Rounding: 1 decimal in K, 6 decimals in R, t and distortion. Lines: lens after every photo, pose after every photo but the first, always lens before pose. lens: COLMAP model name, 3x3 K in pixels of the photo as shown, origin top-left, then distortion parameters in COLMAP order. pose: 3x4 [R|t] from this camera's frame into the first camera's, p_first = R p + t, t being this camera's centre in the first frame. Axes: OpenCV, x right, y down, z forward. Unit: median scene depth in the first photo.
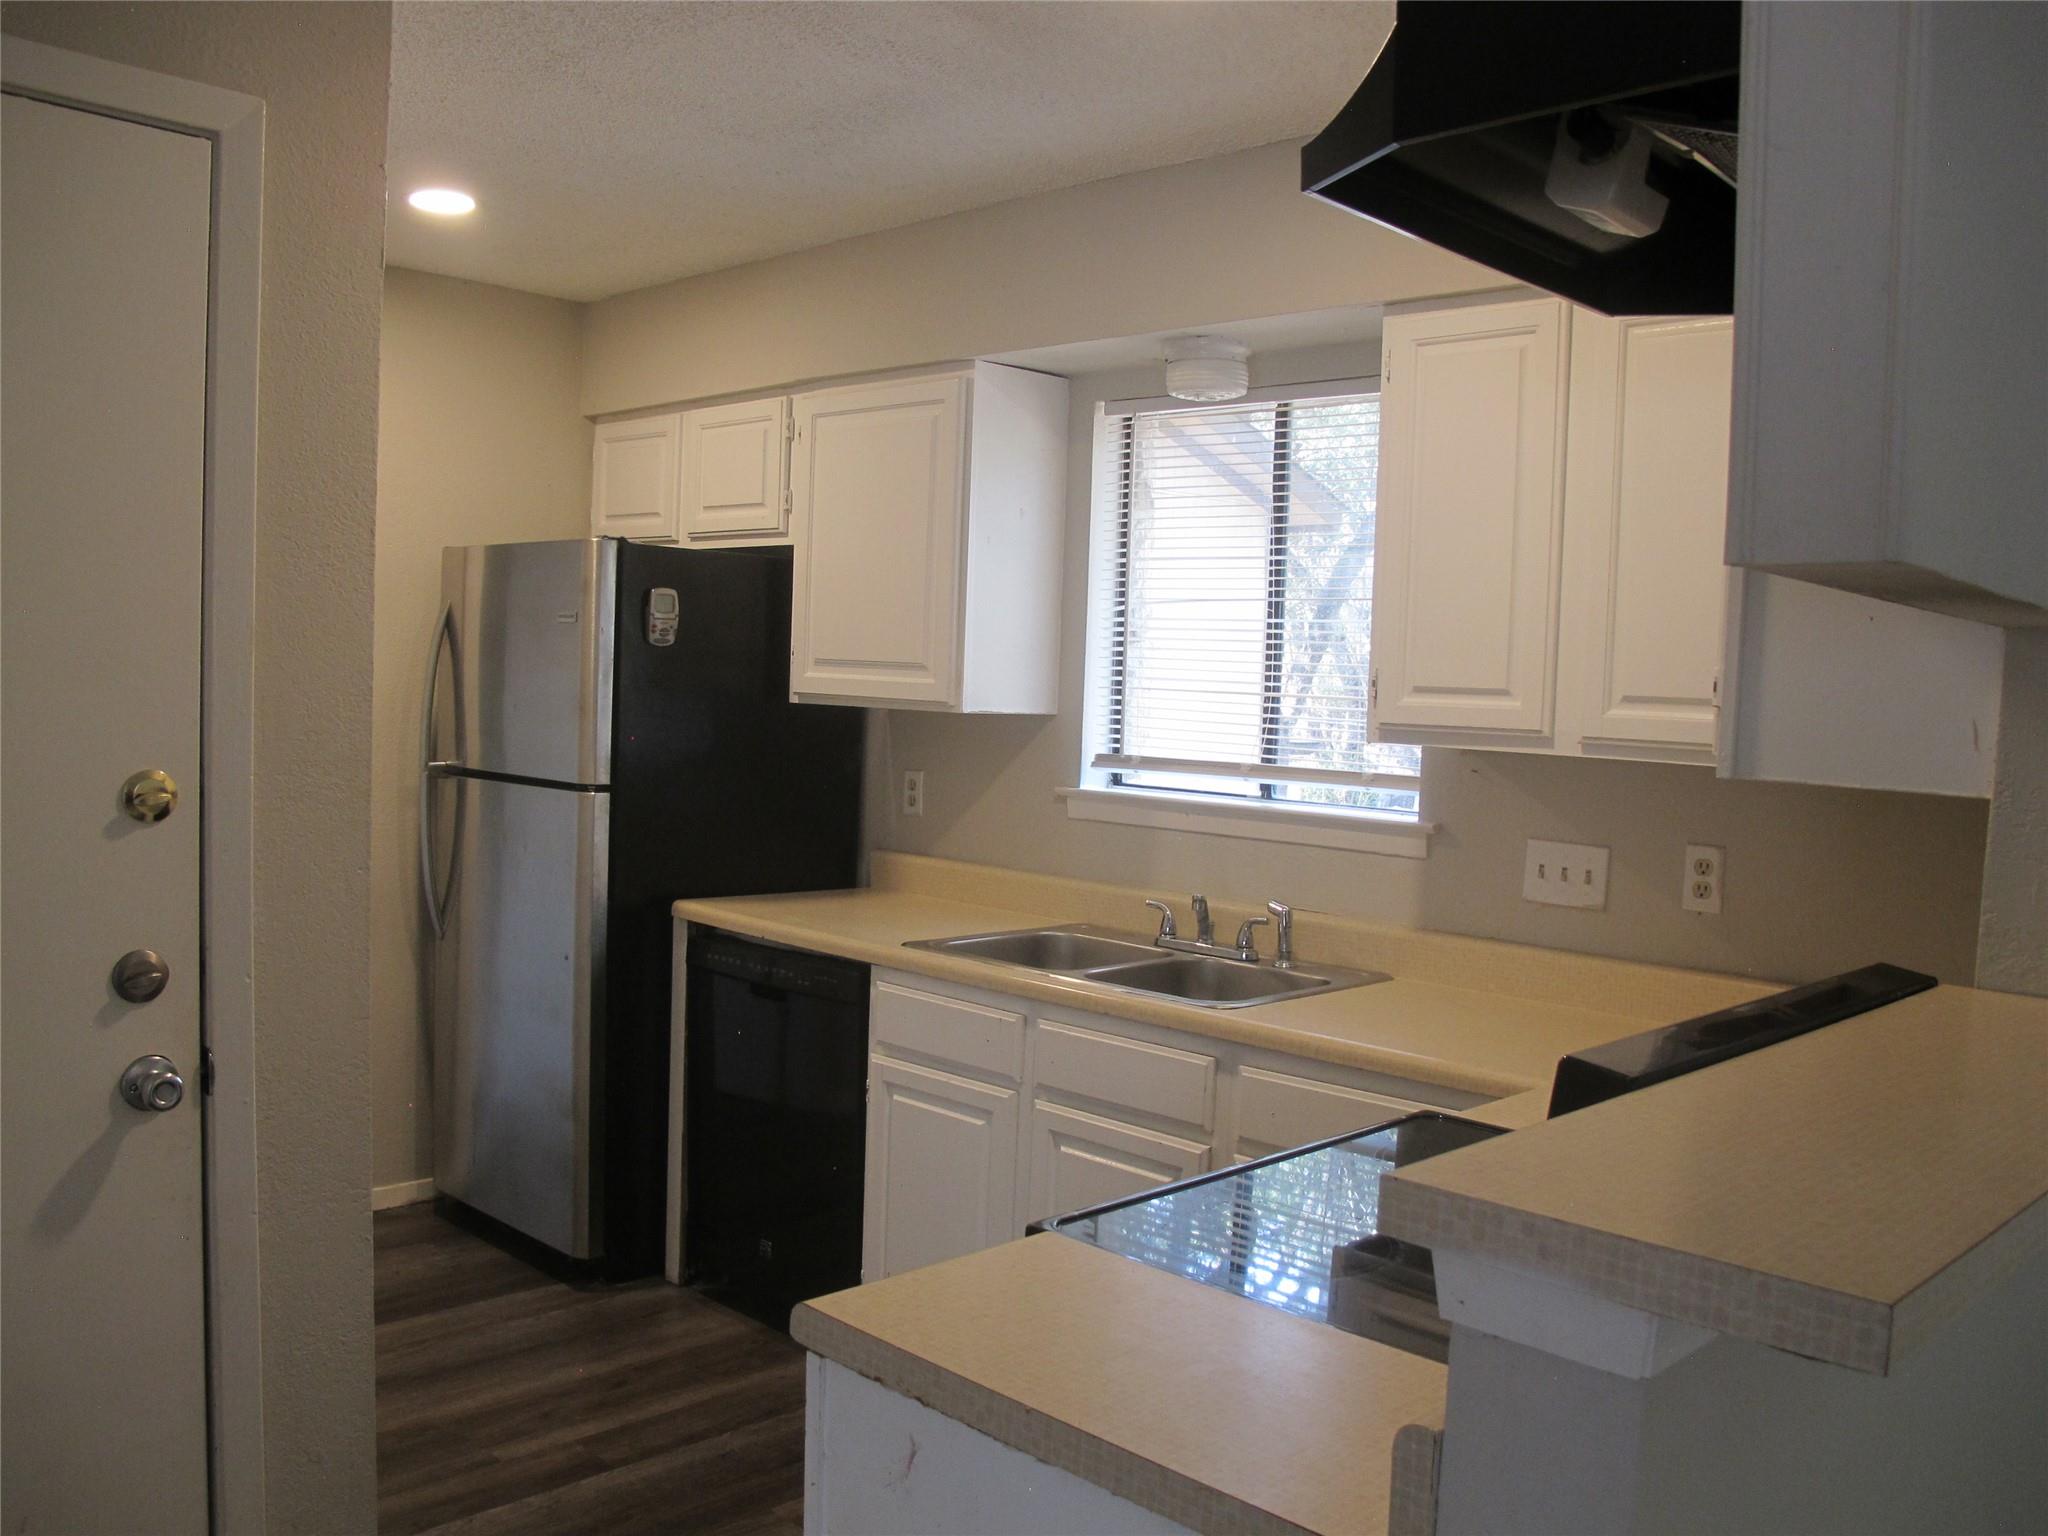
lens RADIAL K [[1731.7, 0, 1006.0], [0, 1731.7, 811.3], [0, 0, 1]] dist [-0.143695, 0.103223]
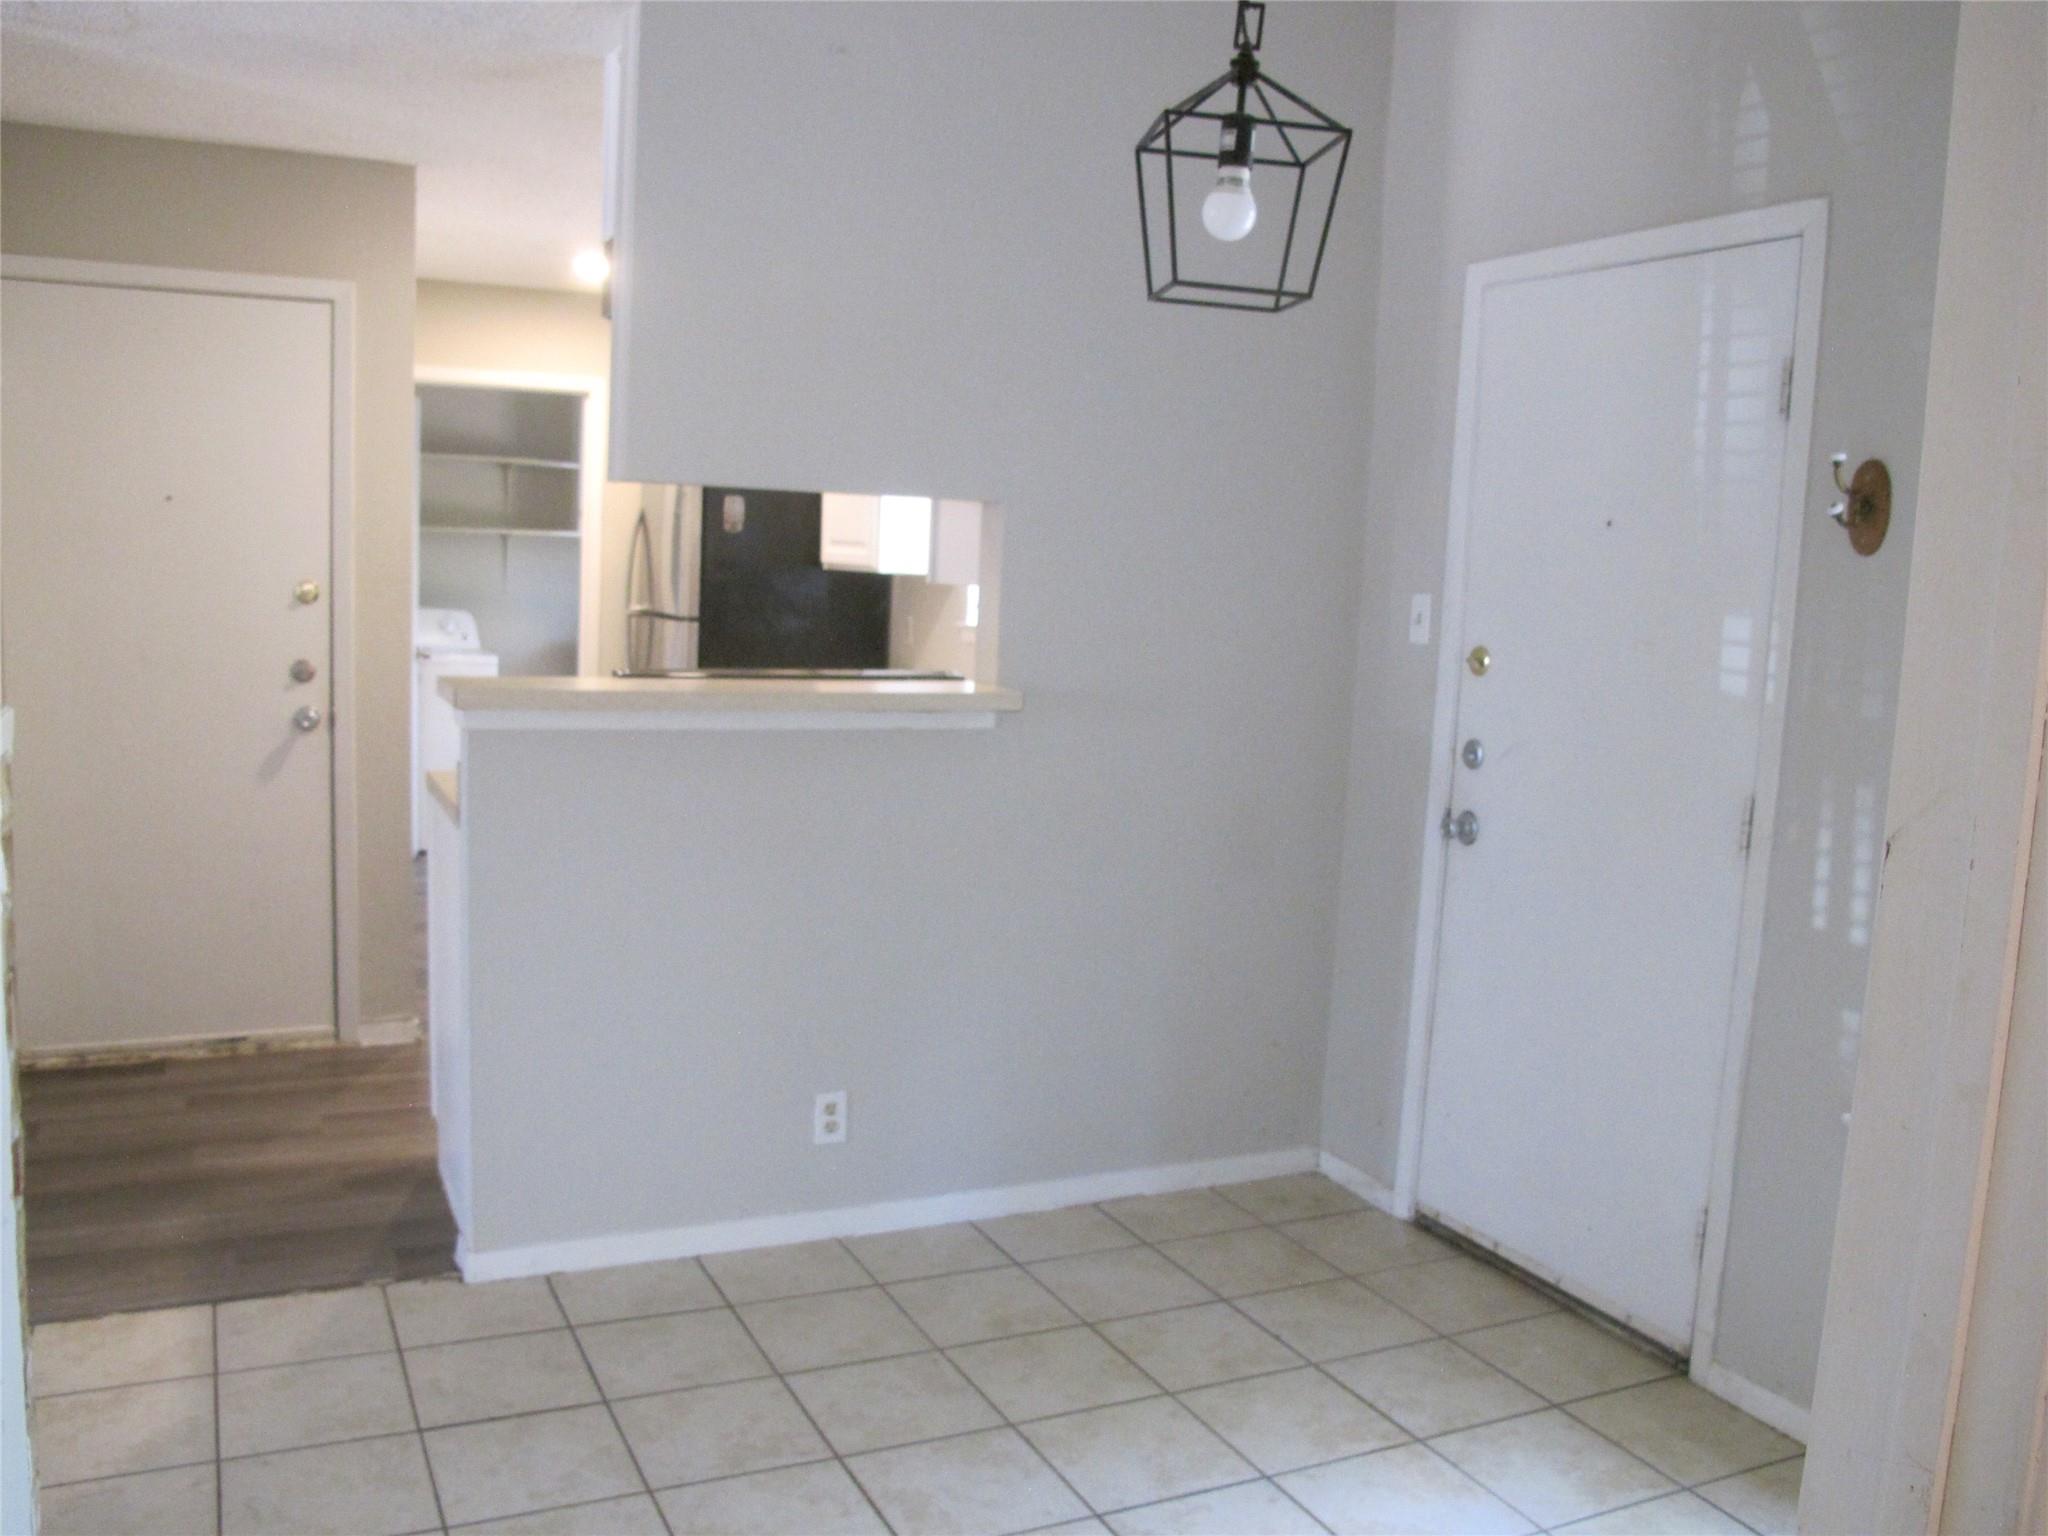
lens RADIAL K [[1731.7, 0, 1007.9], [0, 1731.7, 774.9], [0, 0, 1]] dist [-0.143695, 0.103223]
pose [[0.936725, 0.043294, -0.347377, 0.697855], [-0.032611, 0.998800, 0.036544, 0.072449], [0.348543, -0.022903, 0.937013, -0.487409]]
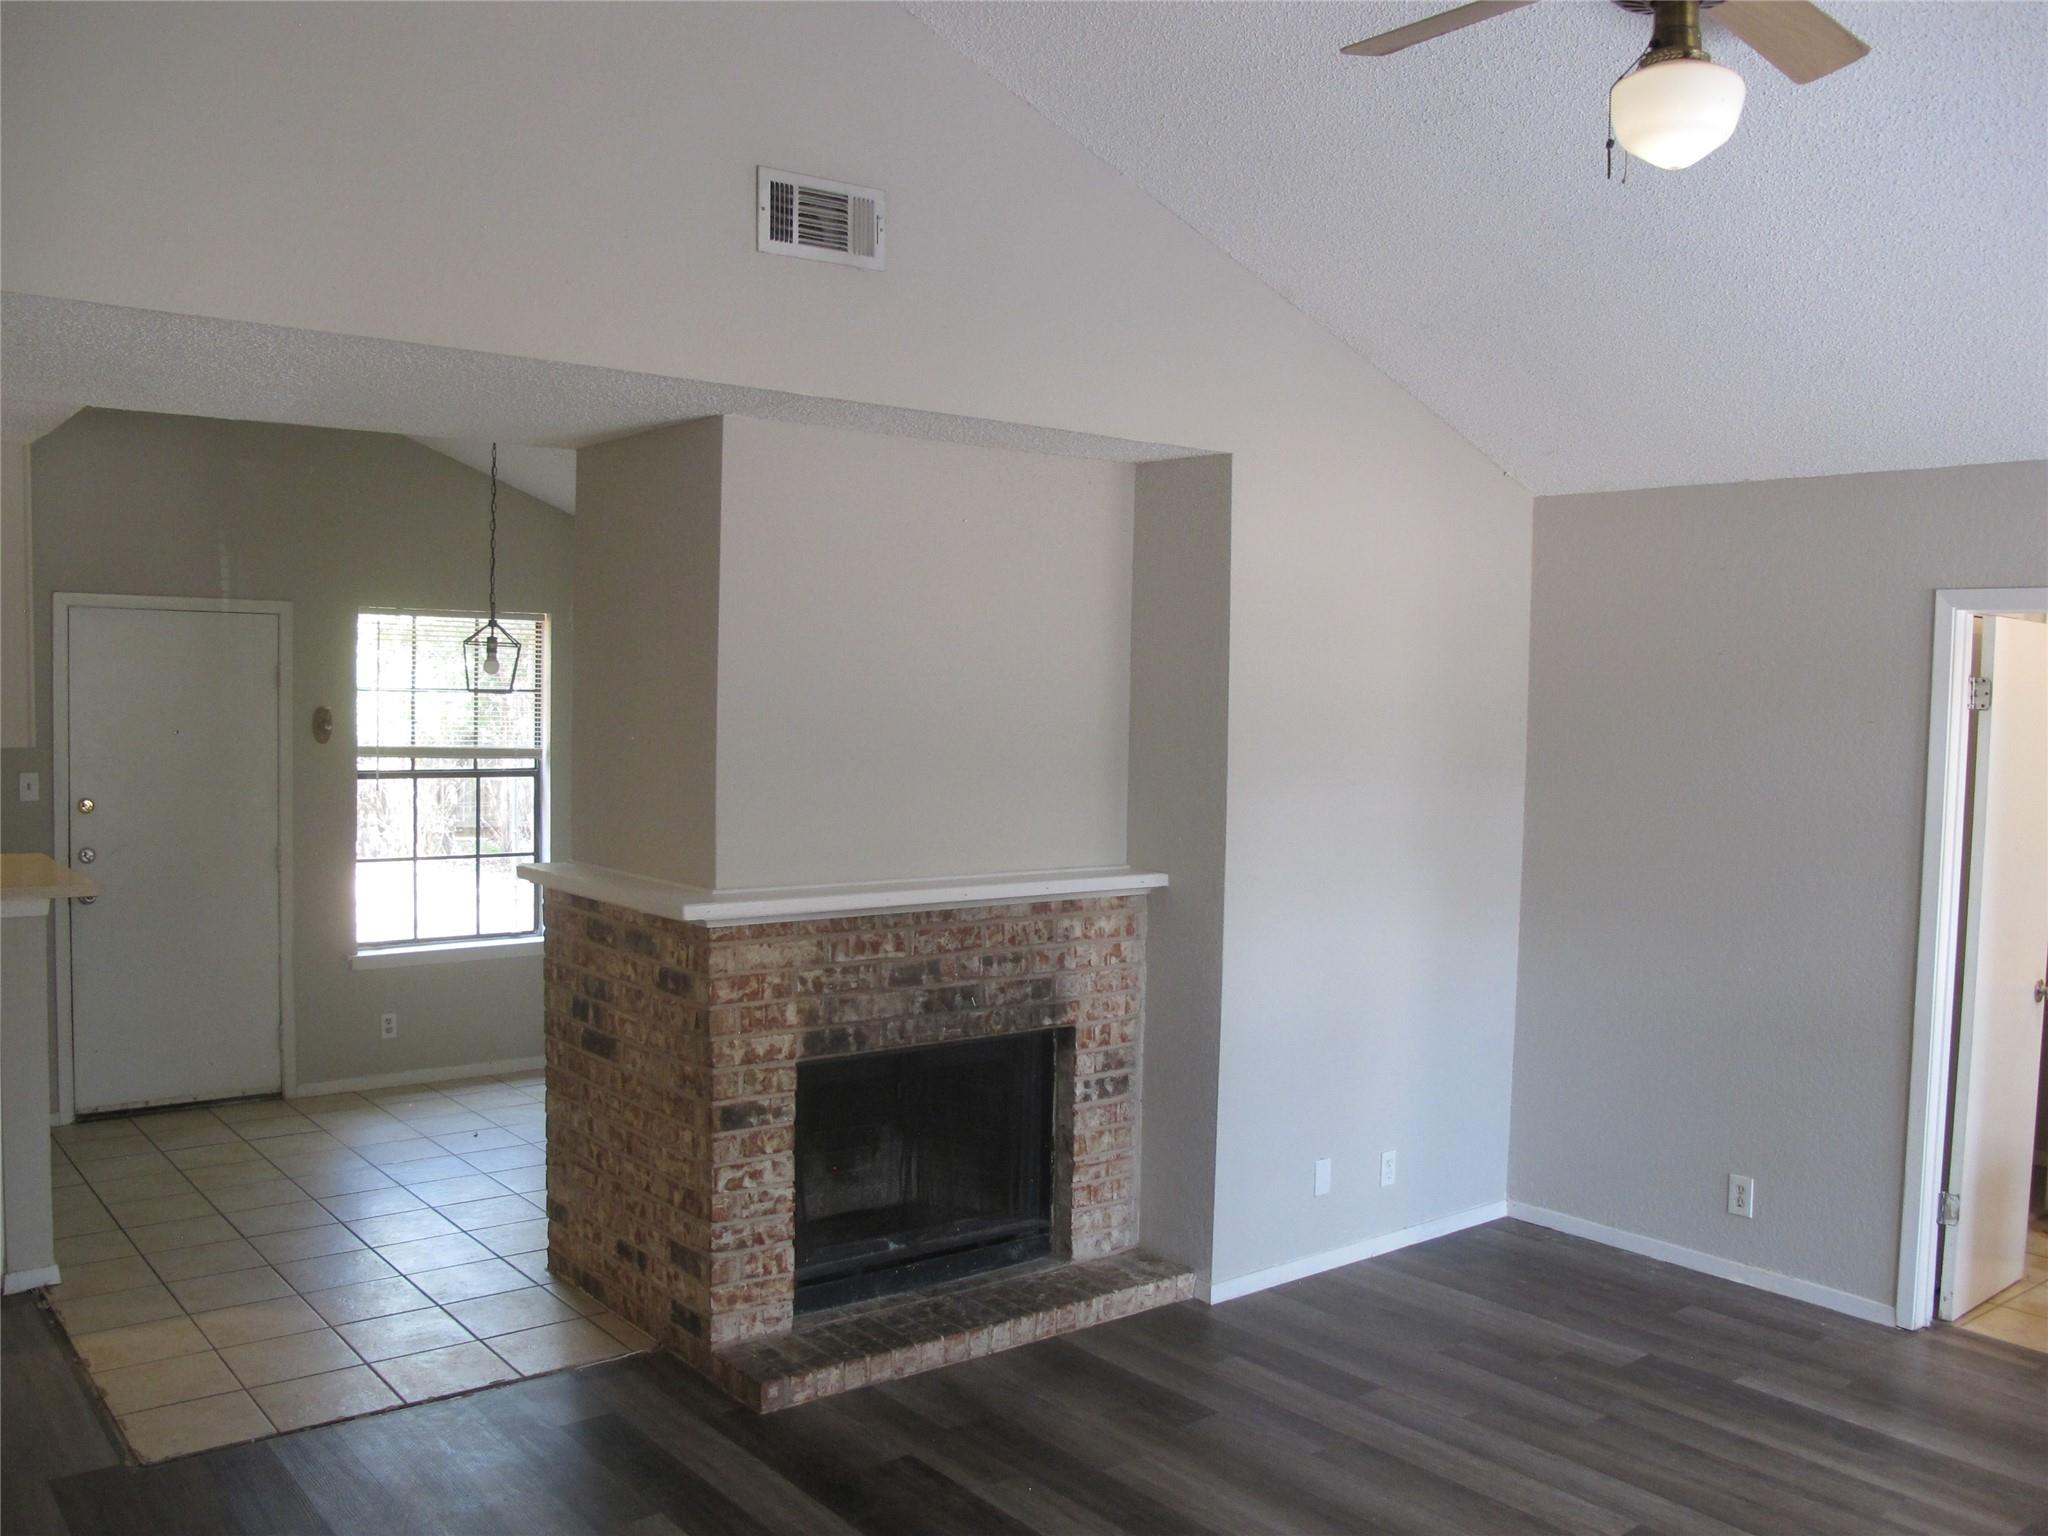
lens RADIAL K [[1731.7, 0, 1023.3], [0, 1731.7, 789.2], [0, 0, 1]] dist [-0.143695, 0.103223]
pose [[0.121145, -0.088101, 0.988717, -1.148497], [0.062711, 0.994743, 0.080954, -0.073821], [-0.990652, 0.052196, 0.126033, -0.709311]]
